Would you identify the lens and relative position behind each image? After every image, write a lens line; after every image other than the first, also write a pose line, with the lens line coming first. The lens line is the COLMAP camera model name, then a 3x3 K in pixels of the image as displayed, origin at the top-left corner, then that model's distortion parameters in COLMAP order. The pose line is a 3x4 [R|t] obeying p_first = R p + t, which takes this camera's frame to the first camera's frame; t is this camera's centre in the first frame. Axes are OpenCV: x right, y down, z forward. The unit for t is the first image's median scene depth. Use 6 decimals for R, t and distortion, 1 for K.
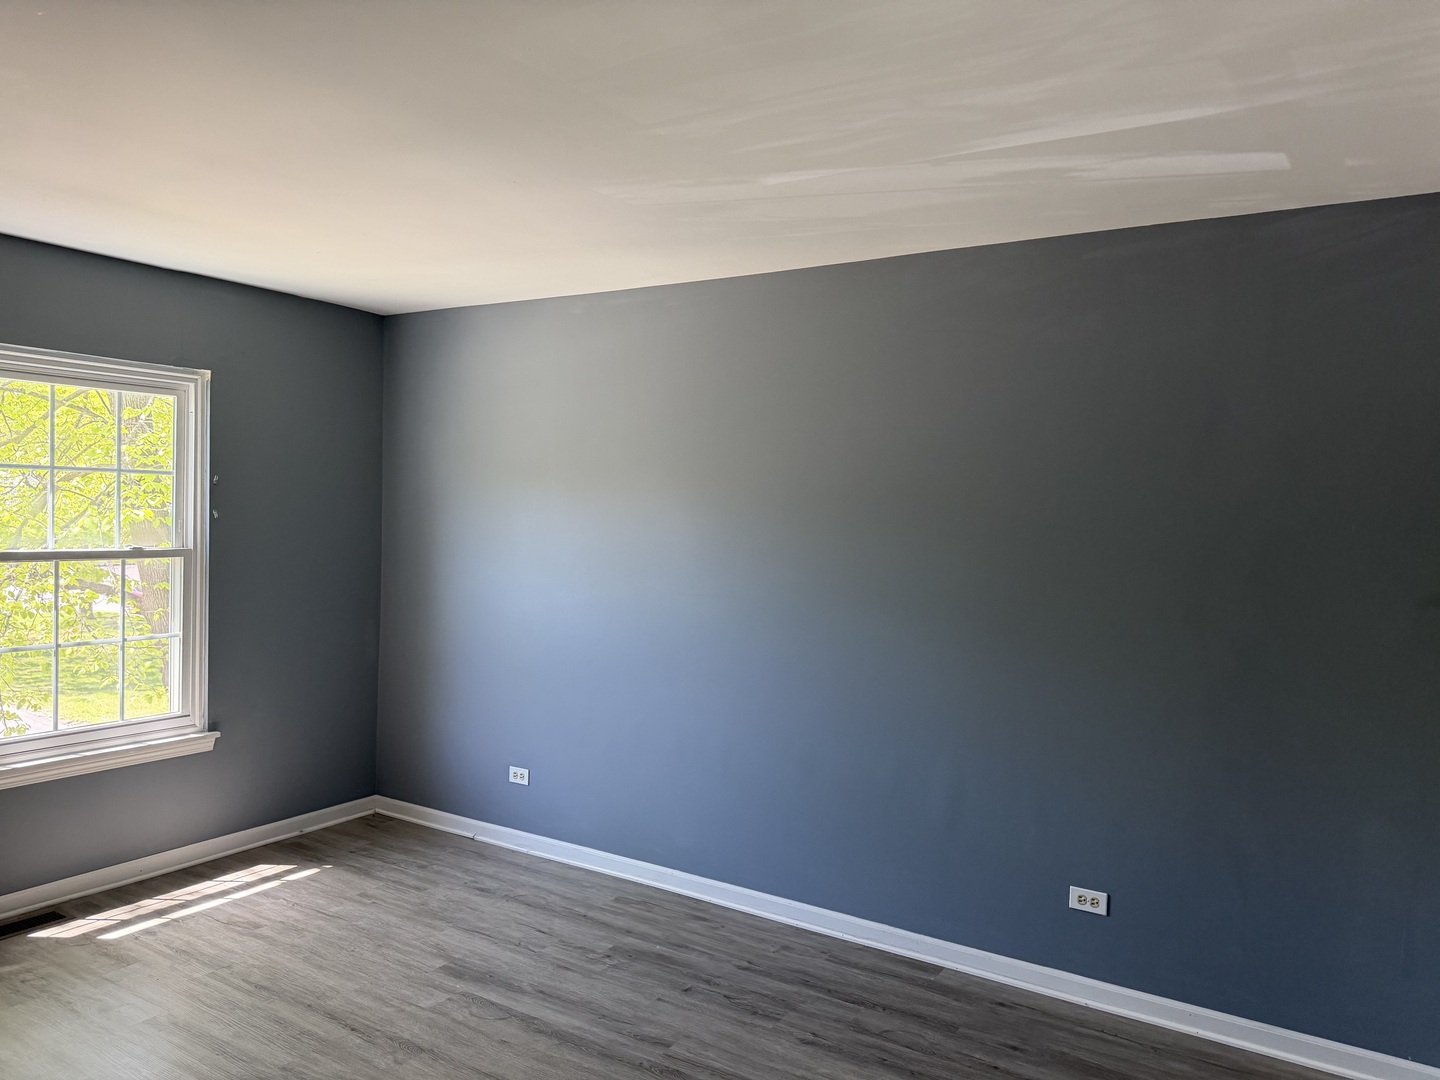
lens RADIAL K [[1008.2, 0, 723.0], [0, 1008.2, 539.1], [0, 0, 1]] dist [-0.003812, -0.017906]
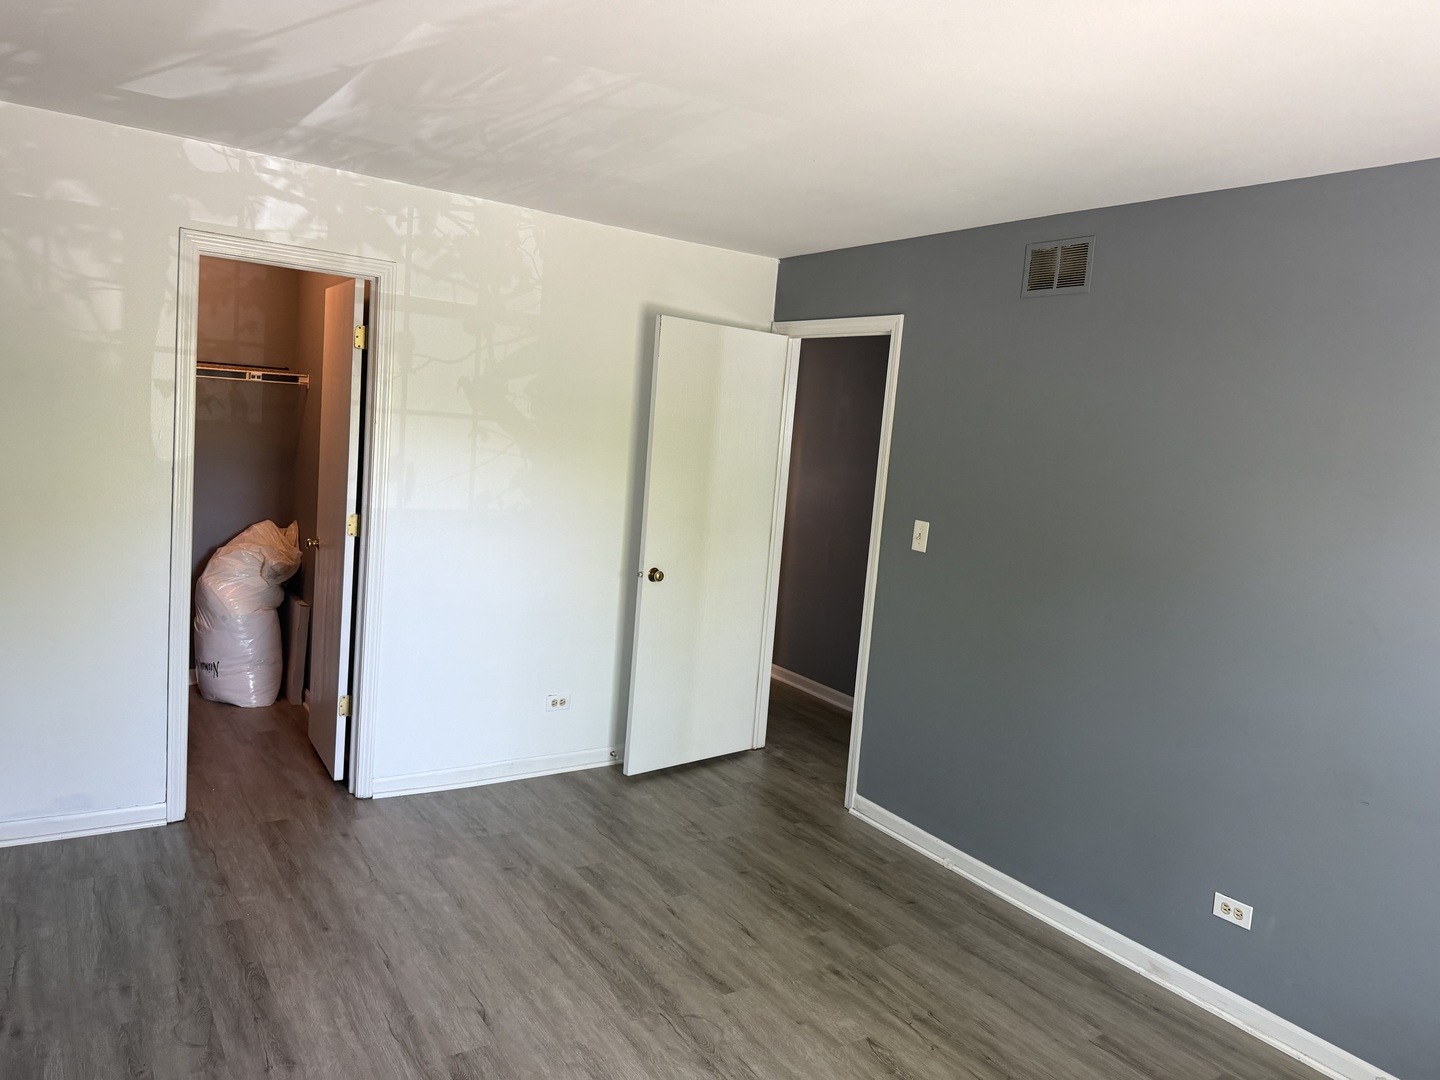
lens RADIAL K [[1008.2, 0, 718.0], [0, 1008.2, 536.1], [0, 0, 1]] dist [-0.003812, -0.017906]
pose [[-0.902079, -0.148296, 0.405291, -0.520918], [-0.093638, 0.983992, 0.151627, -0.093673], [-0.421289, 0.098829, -0.901526, 1.587385]]
